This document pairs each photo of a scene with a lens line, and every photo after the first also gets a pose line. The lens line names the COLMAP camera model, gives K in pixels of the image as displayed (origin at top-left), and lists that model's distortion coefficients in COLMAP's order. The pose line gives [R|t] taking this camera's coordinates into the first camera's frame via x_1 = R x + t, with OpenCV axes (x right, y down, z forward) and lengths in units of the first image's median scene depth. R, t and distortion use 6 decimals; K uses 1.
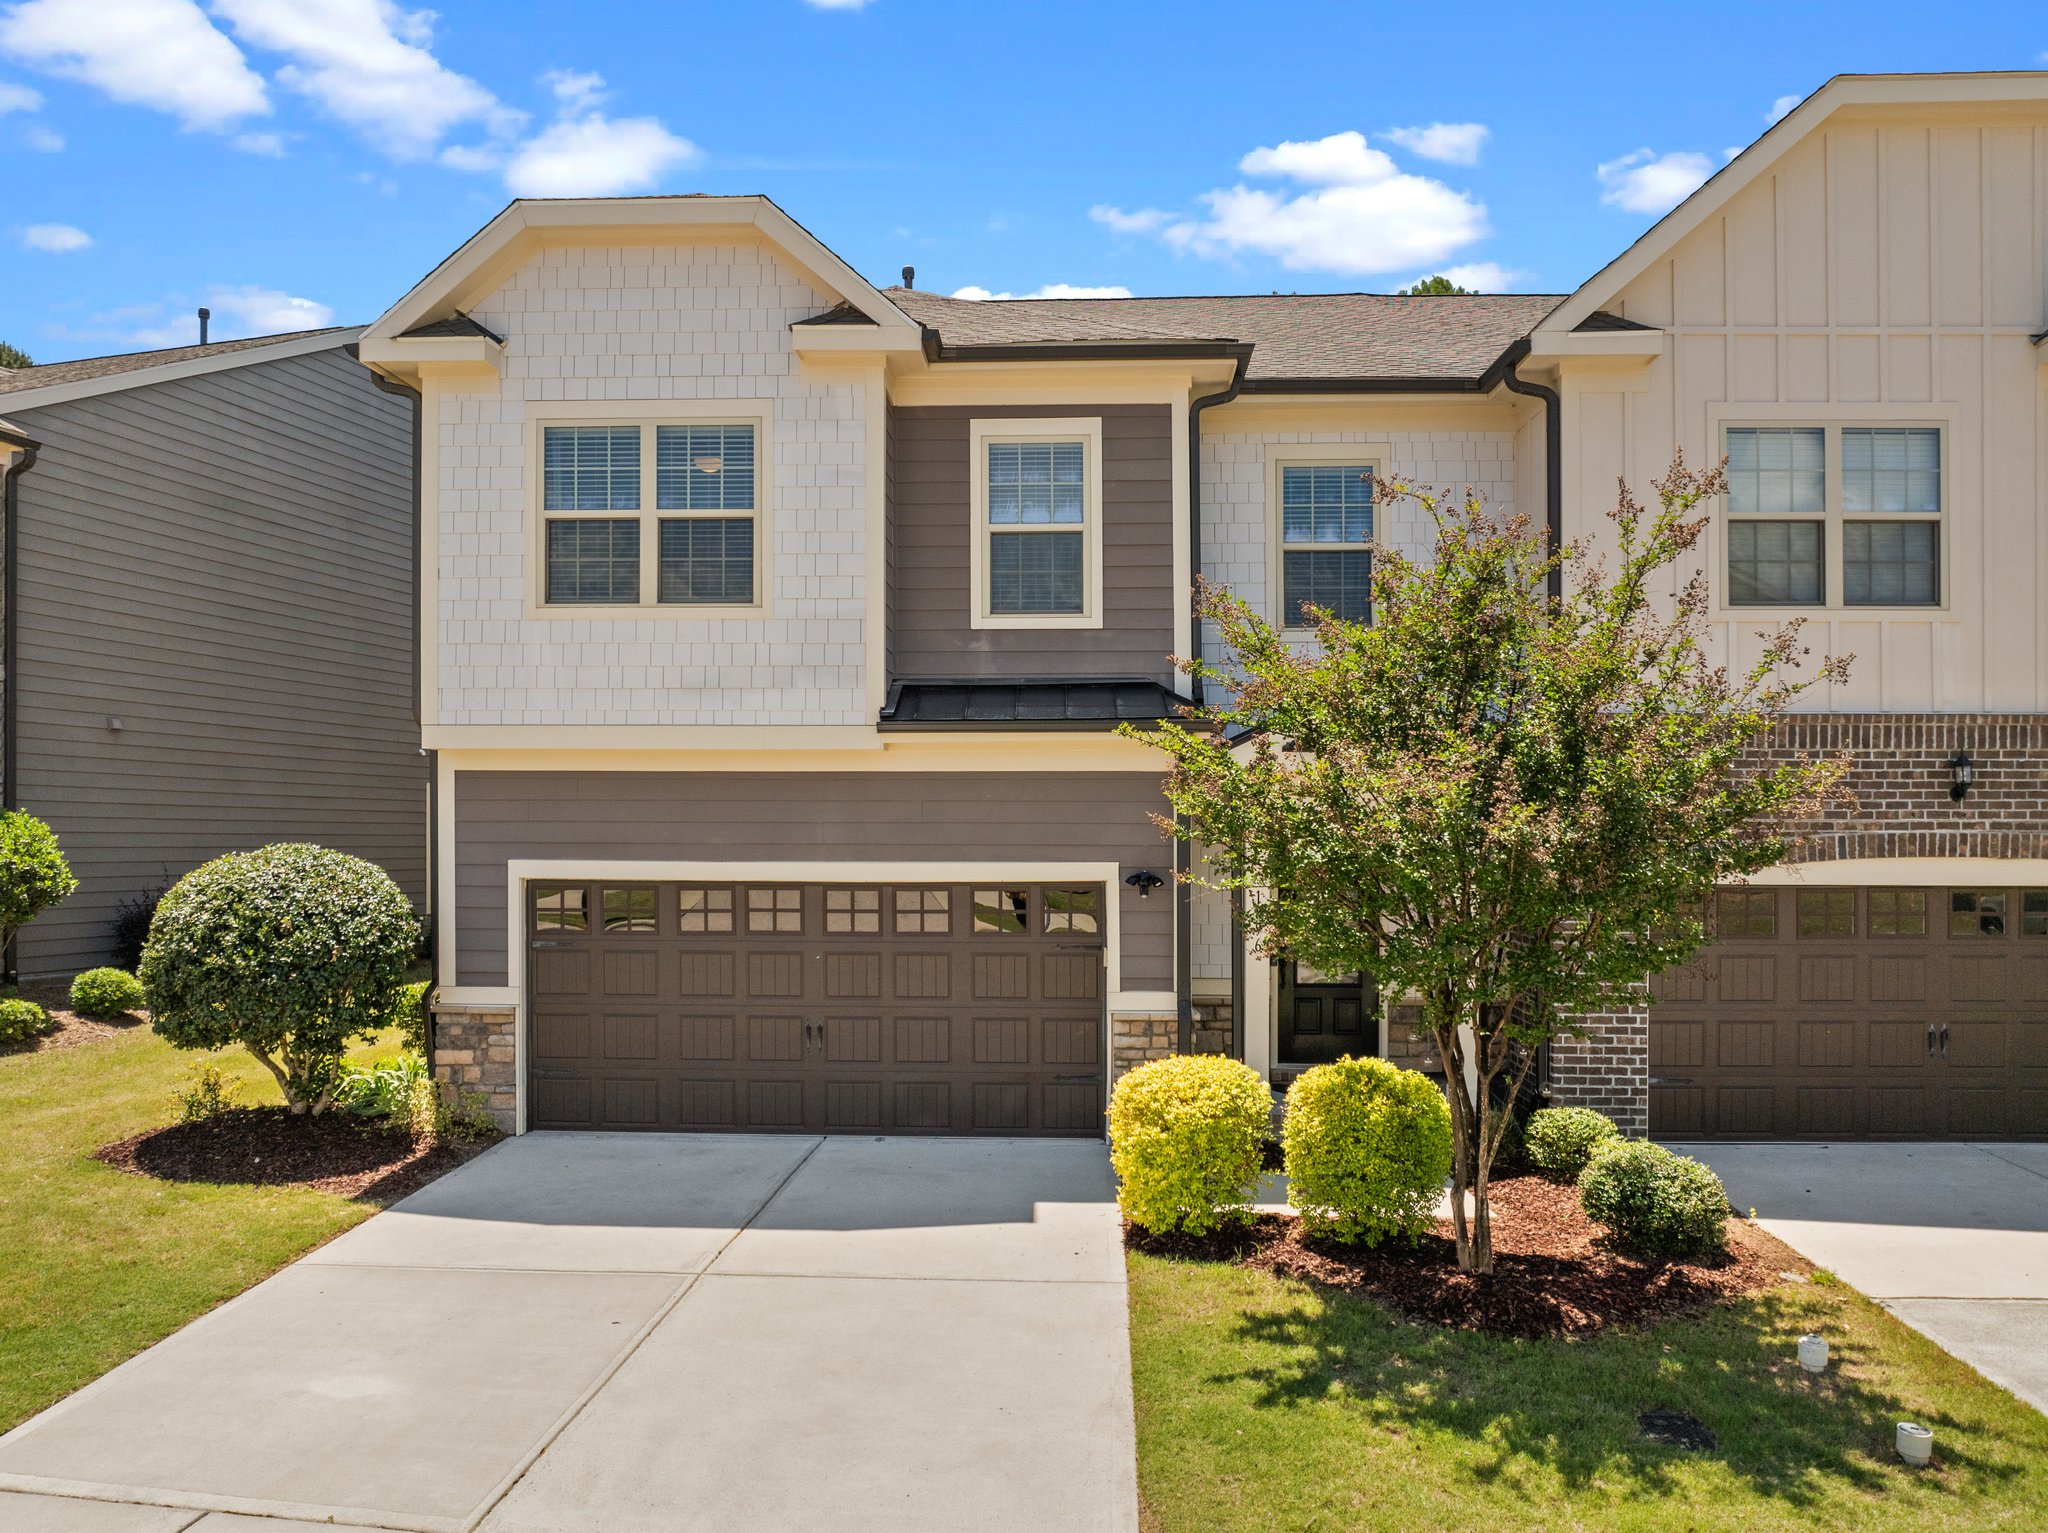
lens RADIAL K [[1493.1, 0, 1018.5], [0, 1493.1, 812.6], [0, 0, 1]] dist [-0.054136, 0.023382]
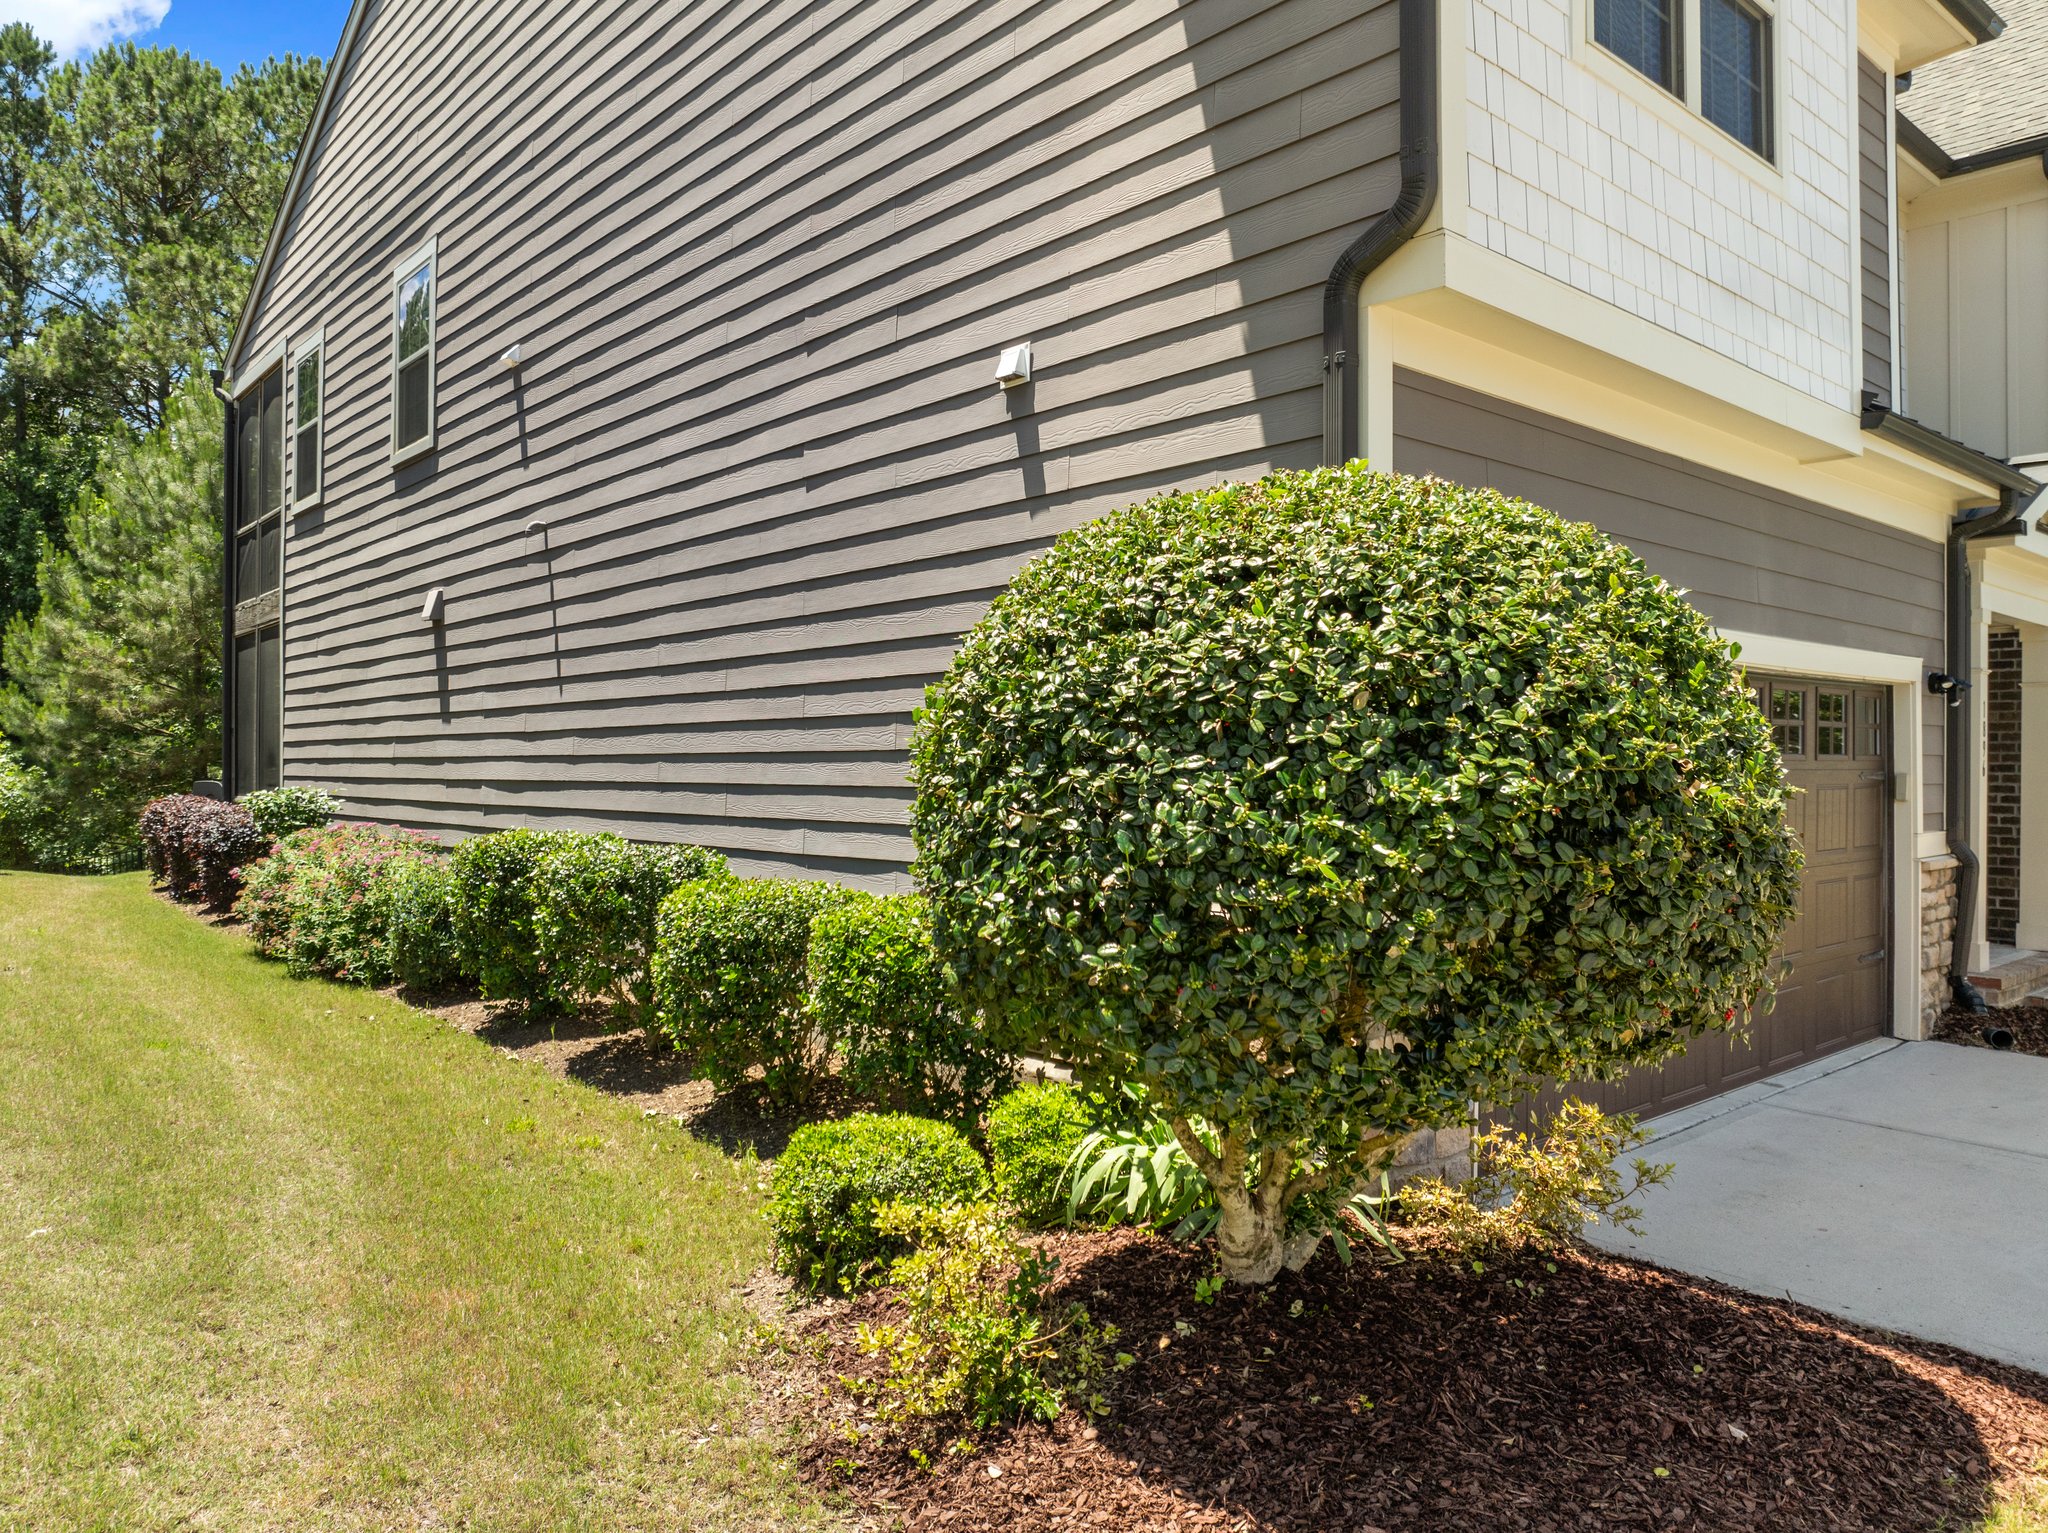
lens RADIAL K [[1468.7, 0, 1043.6], [0, 1468.7, 712.6], [0, 0, 1]] dist [-0.038646, -0.001198]
pose [[0.718703, 0.022555, 0.694952, -0.771788], [-0.010190, 0.999708, -0.021908, 0.084198], [-0.695243, 0.008664, 0.718723, 0.814400]]
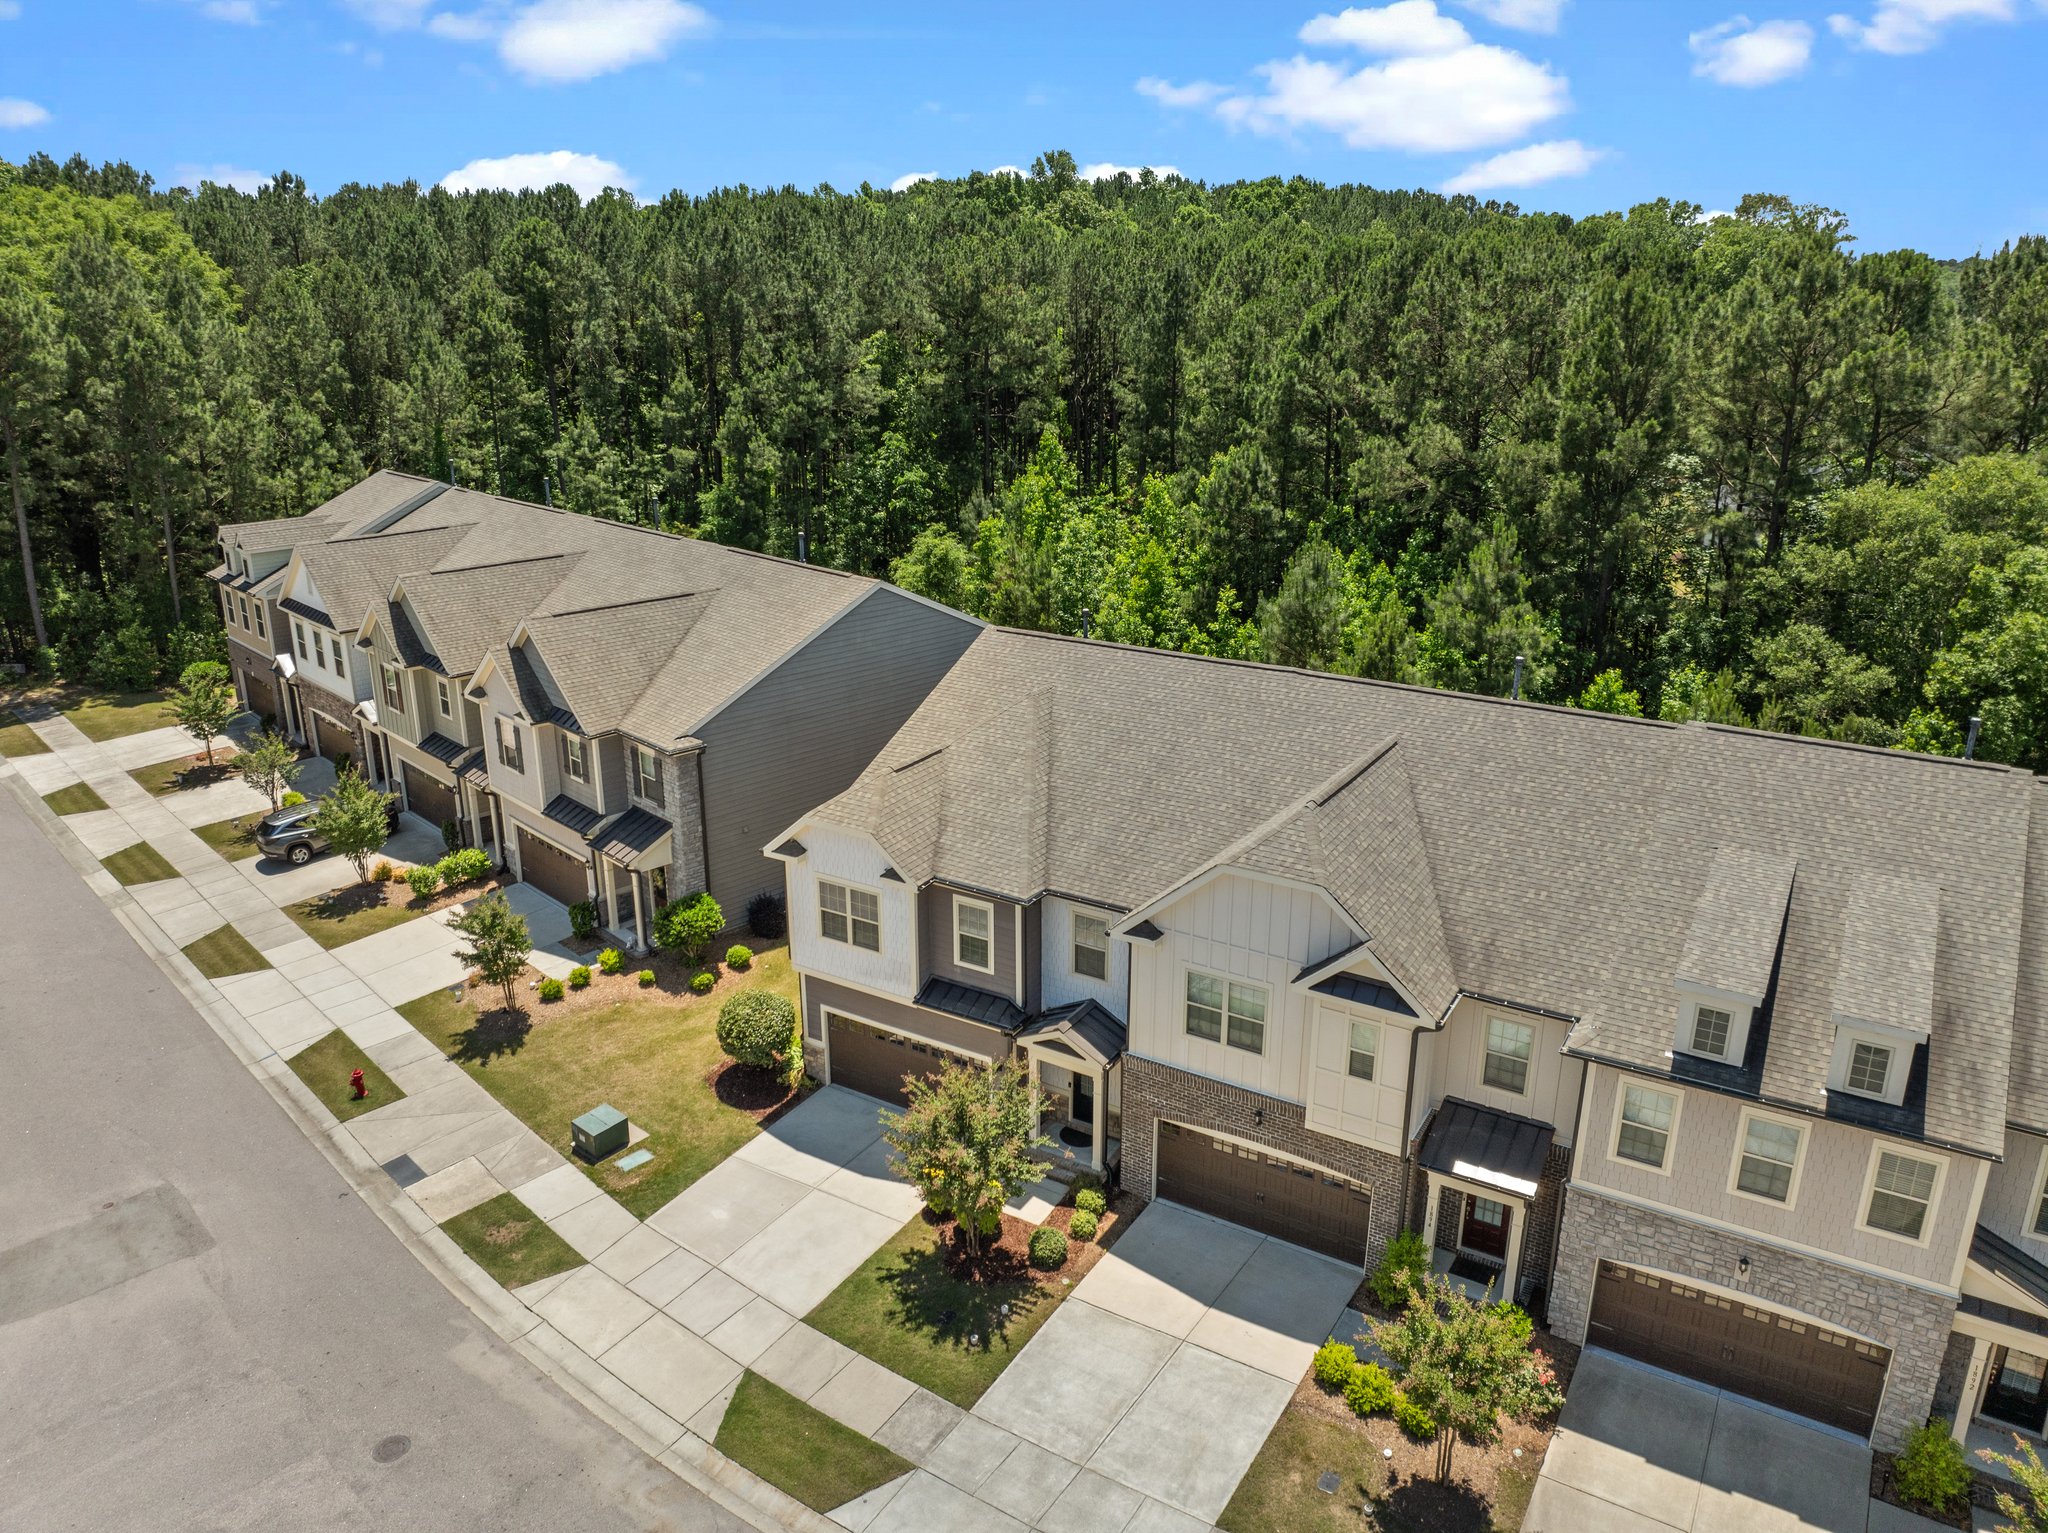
lens RADIAL K [[1468.7, 0, 1043.6], [0, 1468.7, 712.6], [0, 0, 1]] dist [-0.038646, -0.001198]
pose [[0.878535, 0.135019, -0.458199, 1.385198], [0.007850, 0.955011, 0.296468, -1.465271], [0.477614, -0.264054, 0.837950, -1.151654]]
